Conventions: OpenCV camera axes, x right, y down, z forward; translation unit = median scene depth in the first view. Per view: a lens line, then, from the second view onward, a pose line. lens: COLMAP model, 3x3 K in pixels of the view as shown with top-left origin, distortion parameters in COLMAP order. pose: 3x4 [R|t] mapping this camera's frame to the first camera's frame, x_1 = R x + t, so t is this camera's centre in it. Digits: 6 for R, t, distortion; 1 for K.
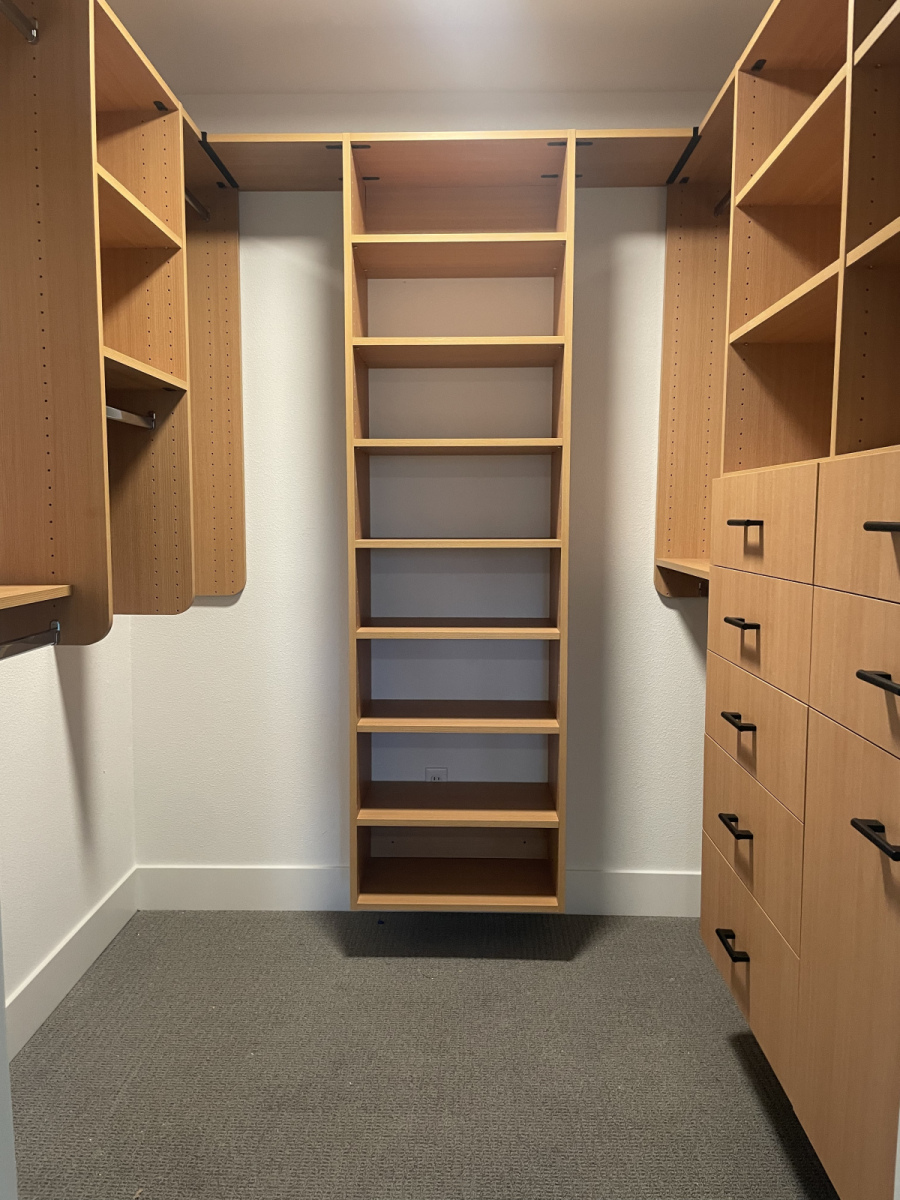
lens RADIAL K [[910.5, 0, 451.6], [0, 910.5, 601.9], [0, 0, 1]] dist [0.026388, -0.030854]
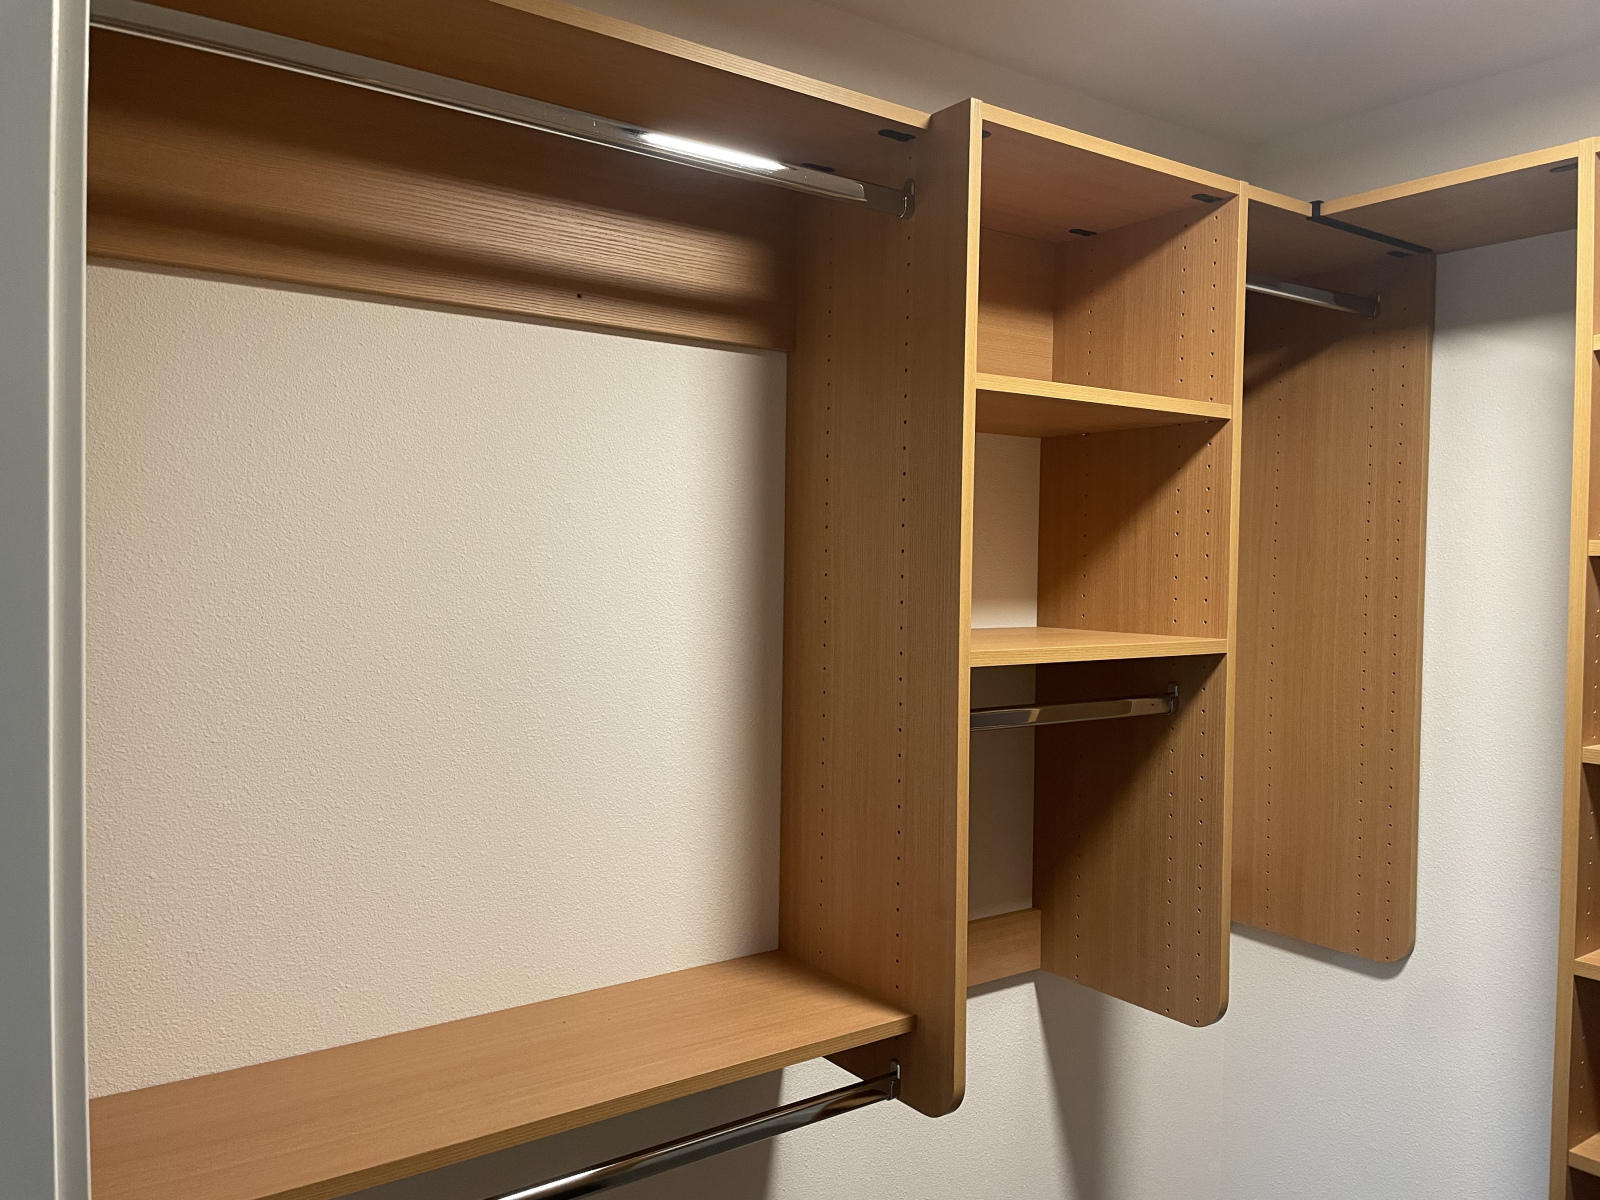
lens RADIAL K [[1214.1, 0, 796.2], [0, 1214.1, 590.6], [0, 0, 1]] dist [0.026388, -0.030854]
pose [[0.603927, 0.023444, -0.796695, 0.165984], [-0.089742, 0.995211, -0.038742, -0.218096], [0.791971, 0.094894, 0.603139, 0.307863]]
